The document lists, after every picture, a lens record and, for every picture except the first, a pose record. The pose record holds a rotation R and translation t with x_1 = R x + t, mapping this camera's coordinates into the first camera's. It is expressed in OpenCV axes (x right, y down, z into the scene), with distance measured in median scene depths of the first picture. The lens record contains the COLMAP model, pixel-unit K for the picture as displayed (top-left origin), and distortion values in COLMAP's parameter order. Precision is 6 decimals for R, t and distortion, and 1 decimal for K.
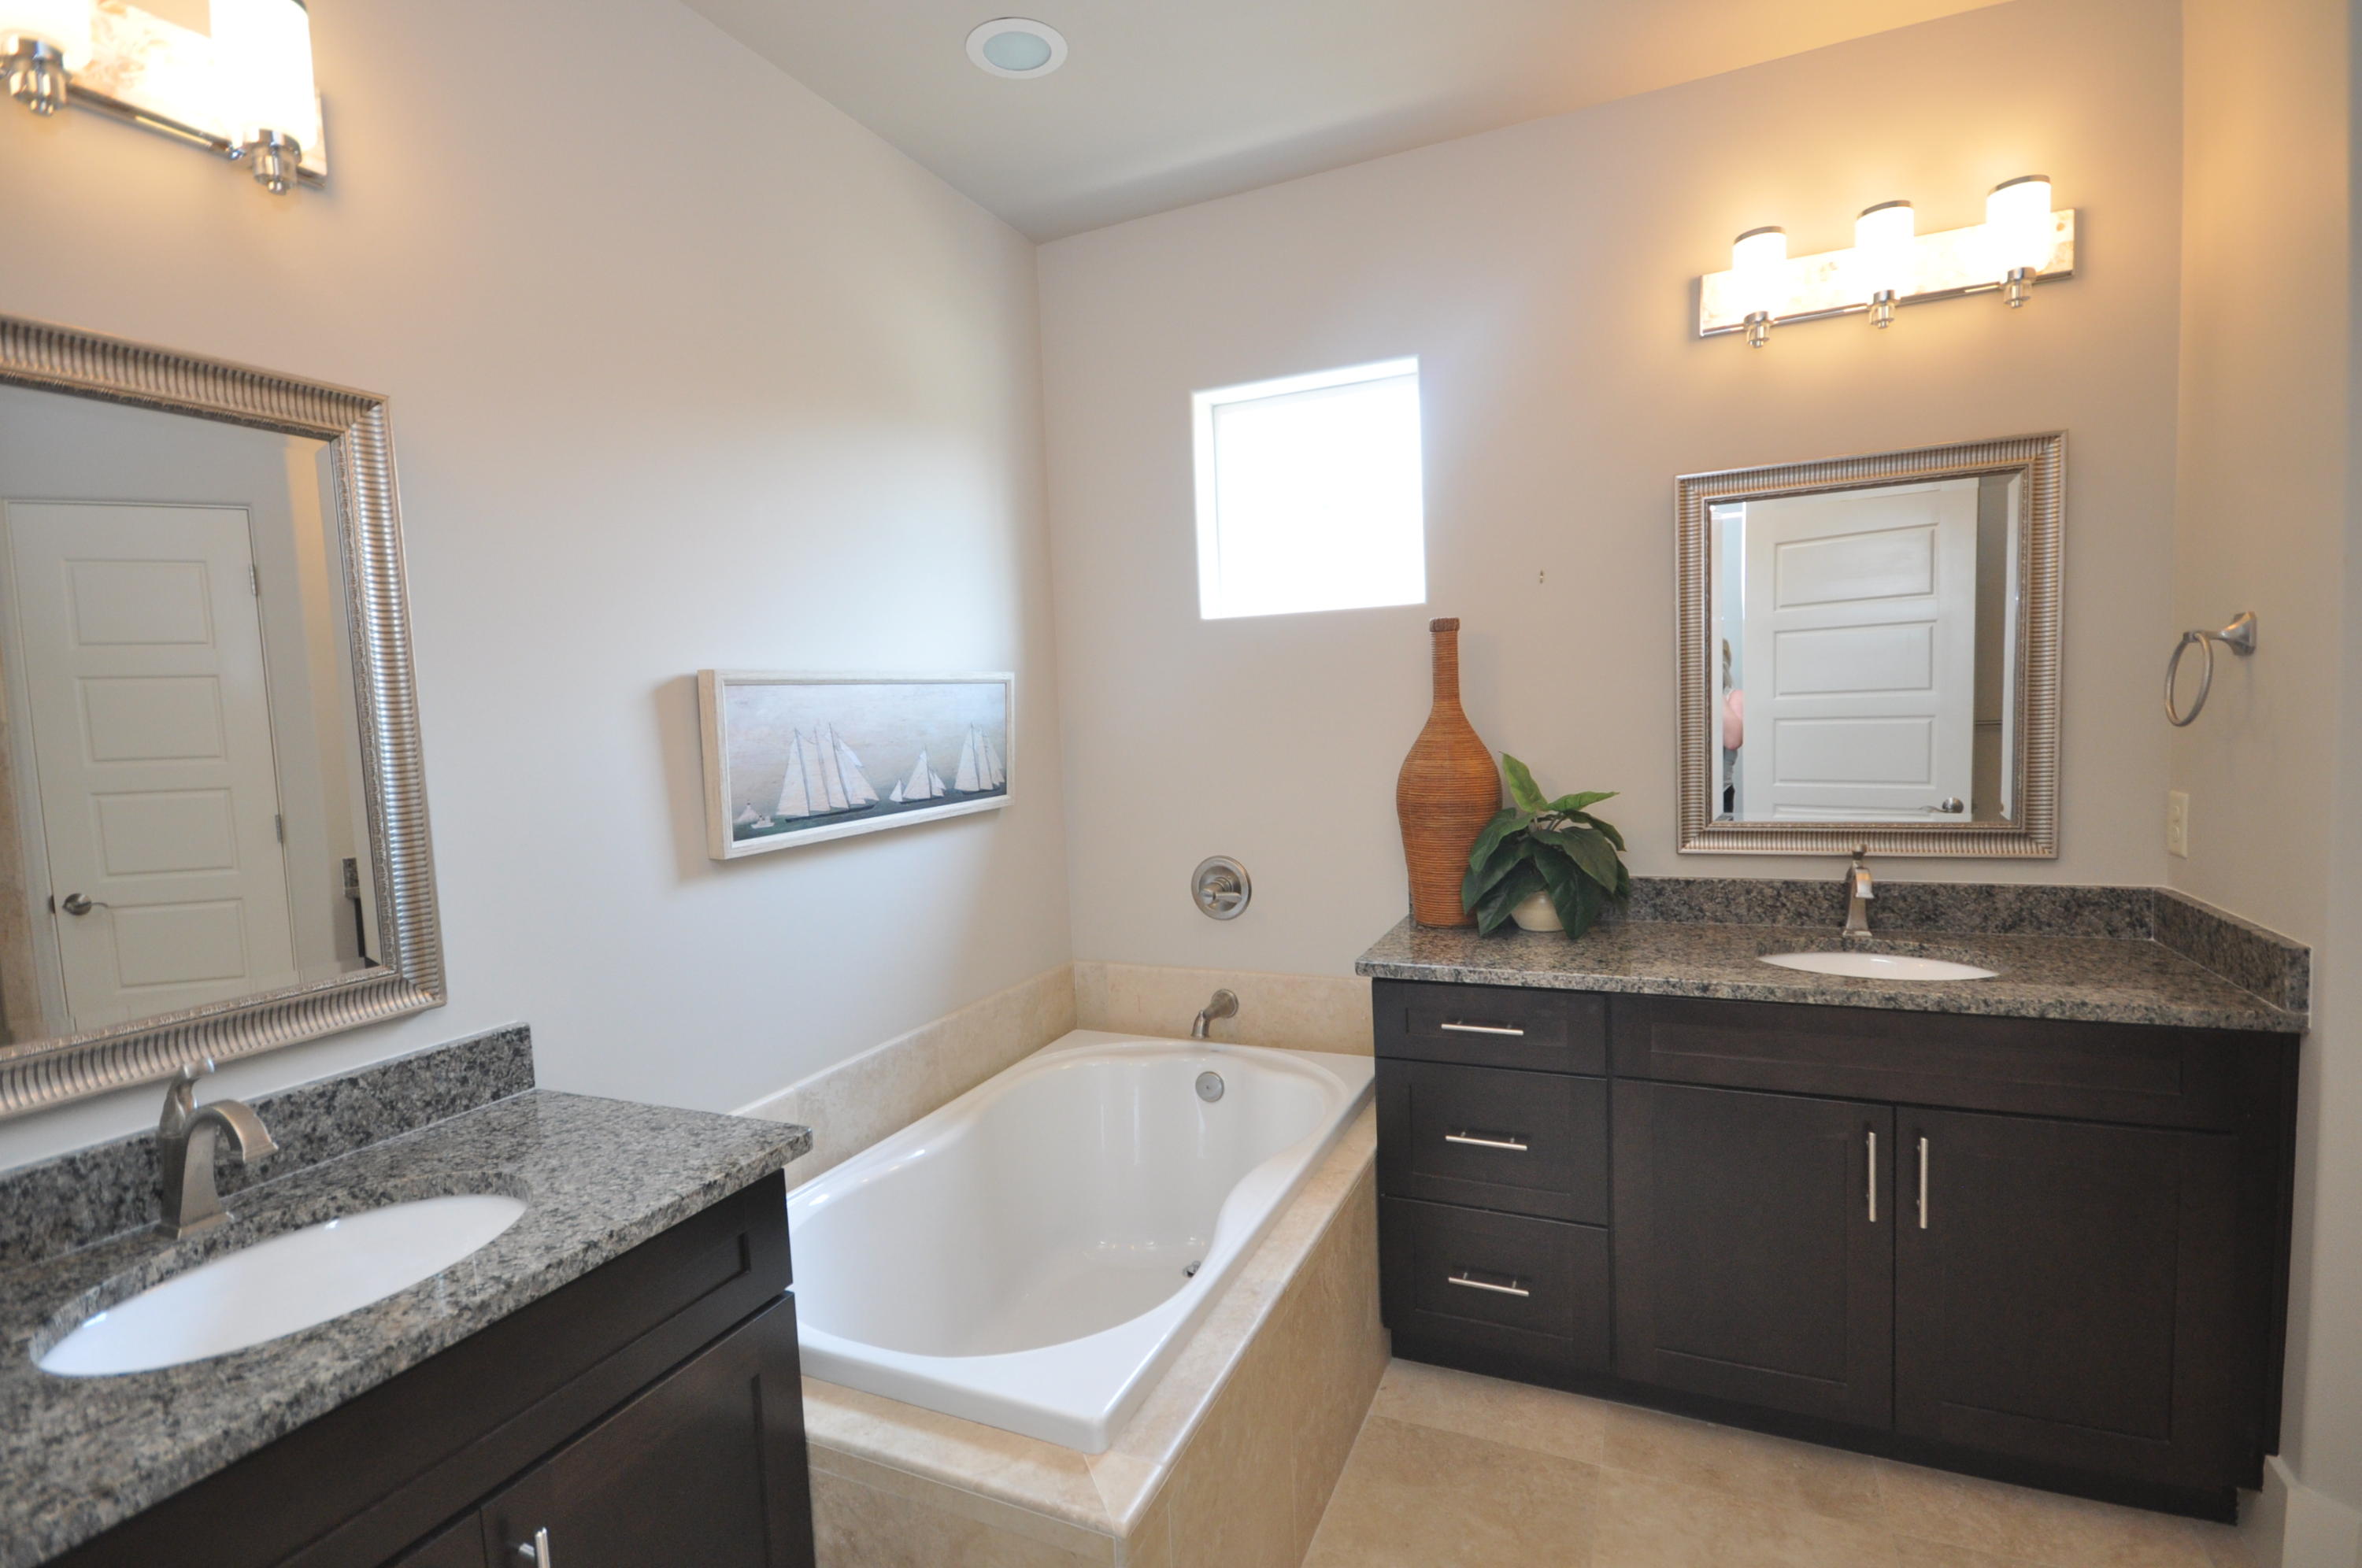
lens RADIAL K [[1090.3, 0, 1184.2], [0, 1090.3, 790.9], [0, 0, 1]] dist [-0.001124, -0.000222]
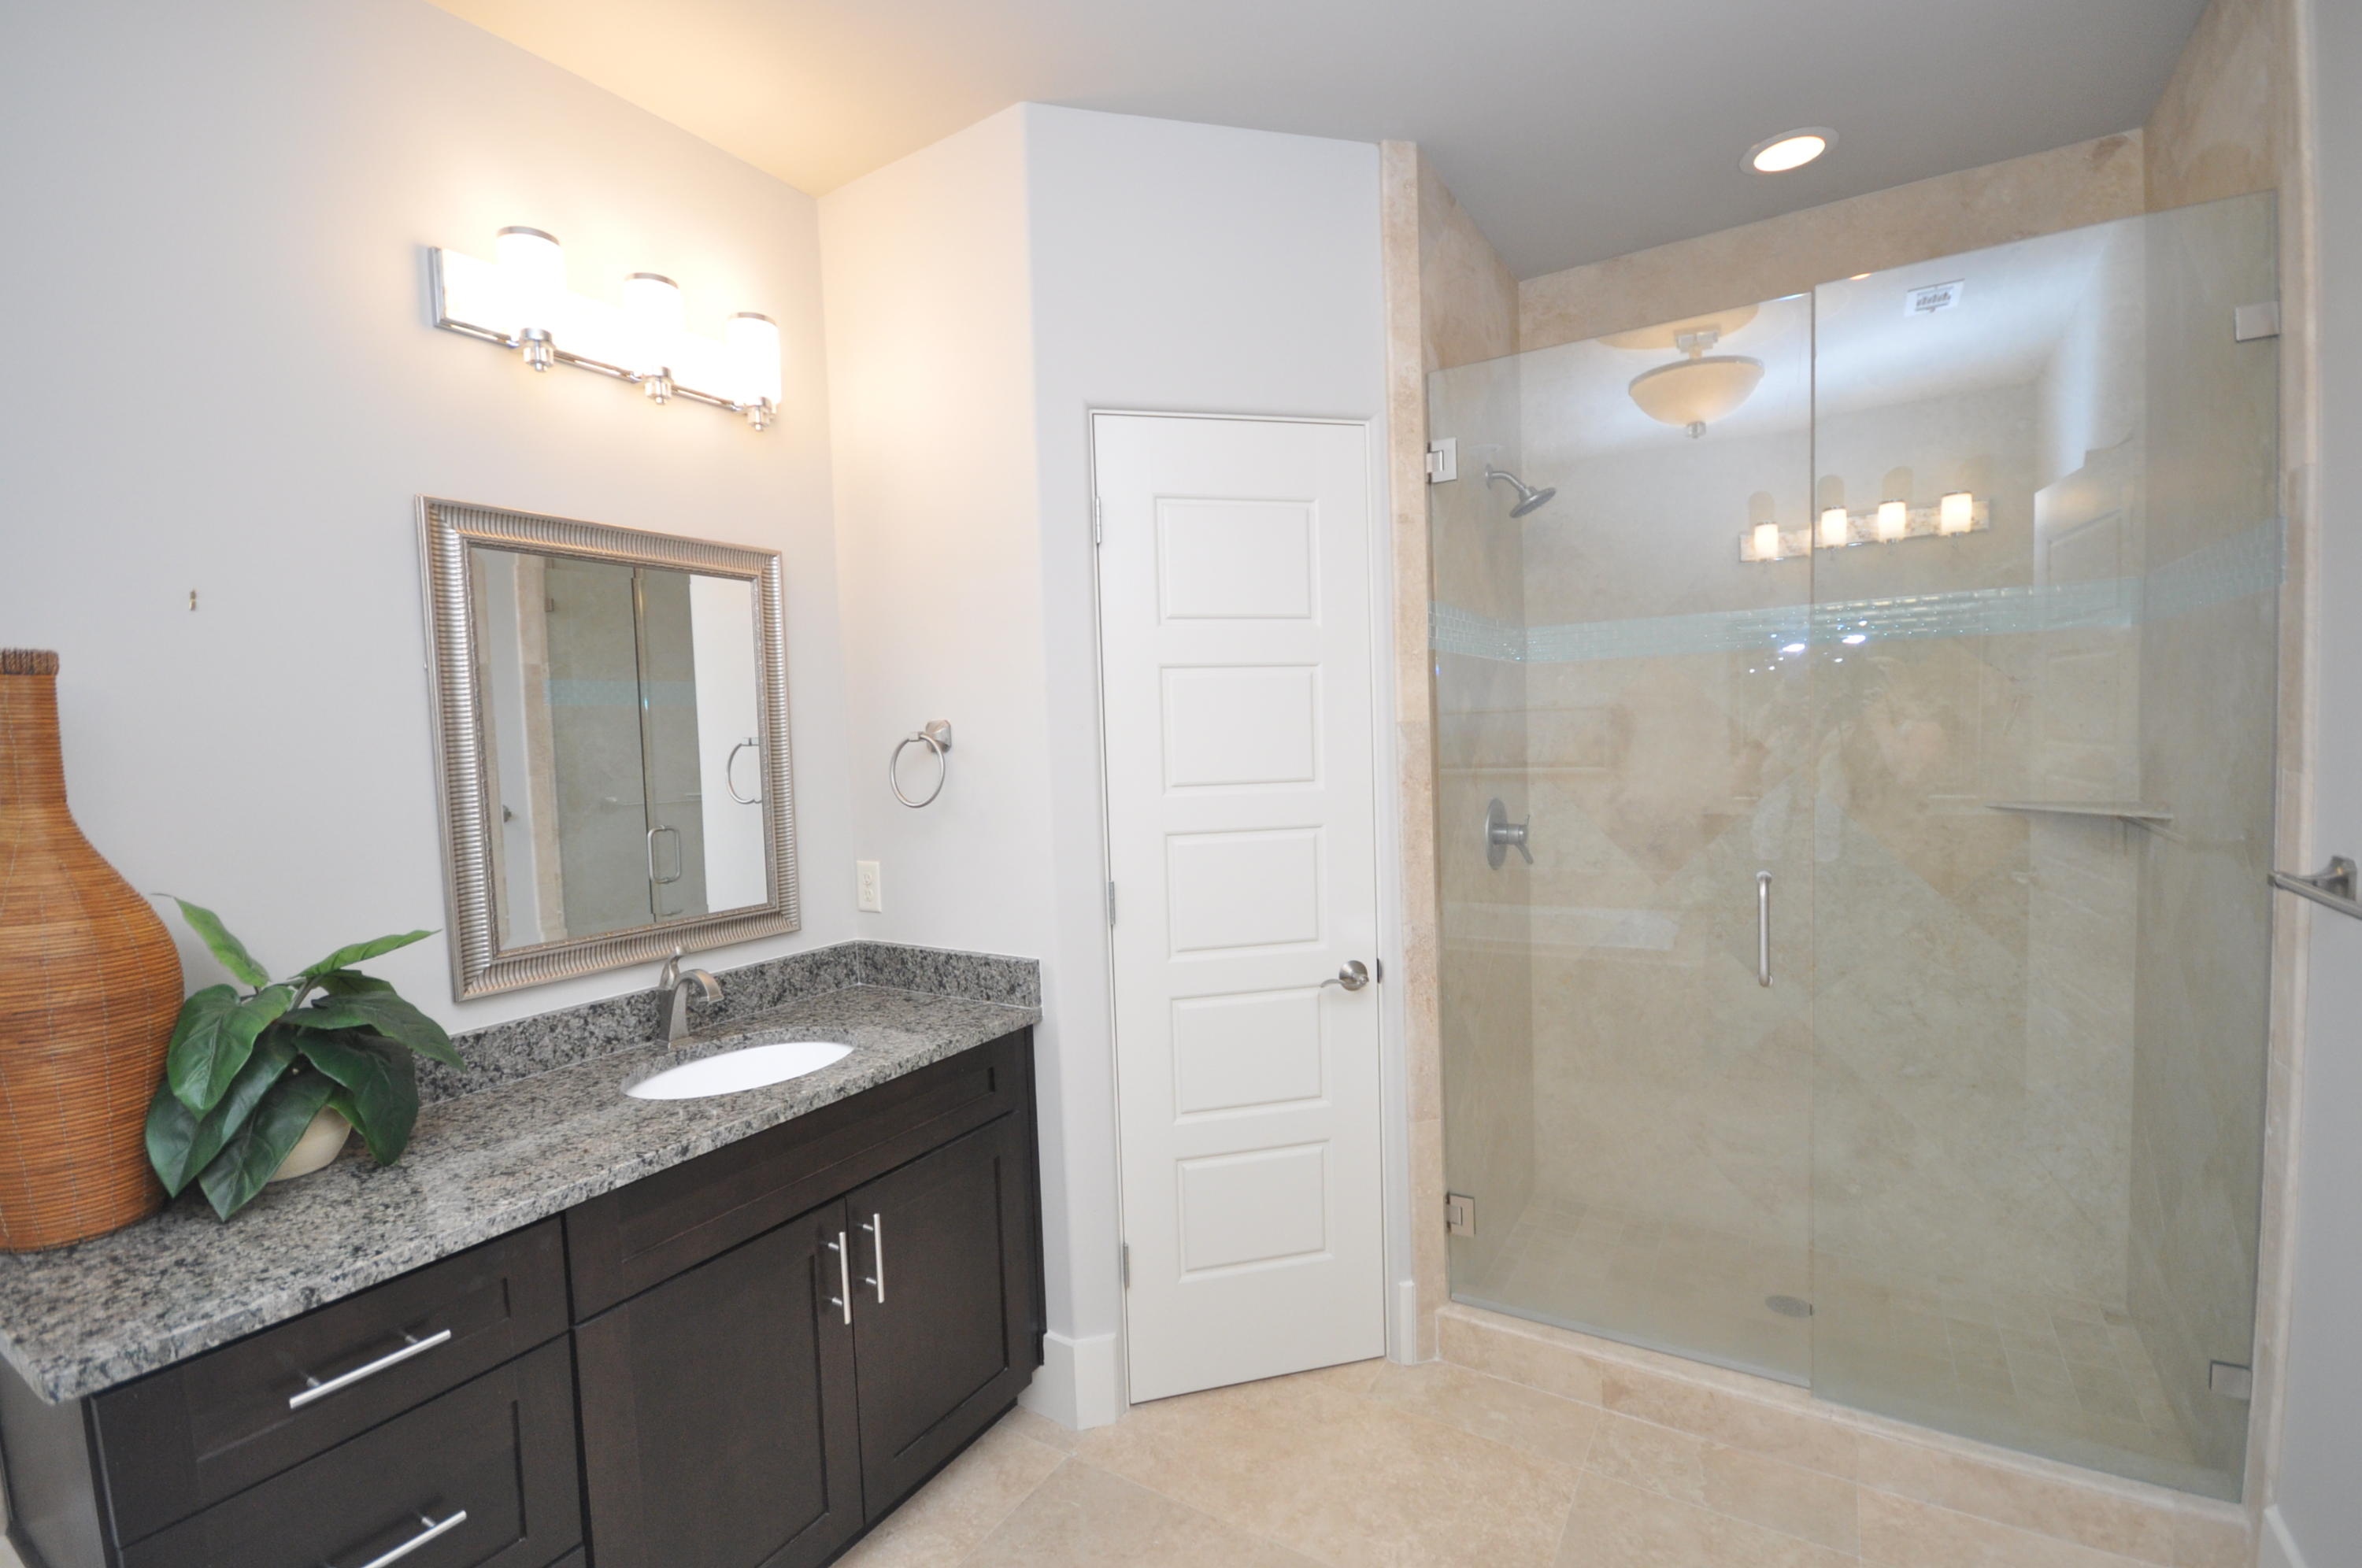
lens RADIAL K [[1043.8, 0, 1181.9], [0, 1043.8, 787.6], [0, 0, 1]] dist [0.000202, -0.000479]
pose [[0.139548, -0.012520, 0.990136, -0.209220], [0.102087, 0.994774, -0.001810, -0.041883], [-0.984939, 0.101332, 0.140097, 0.461586]]
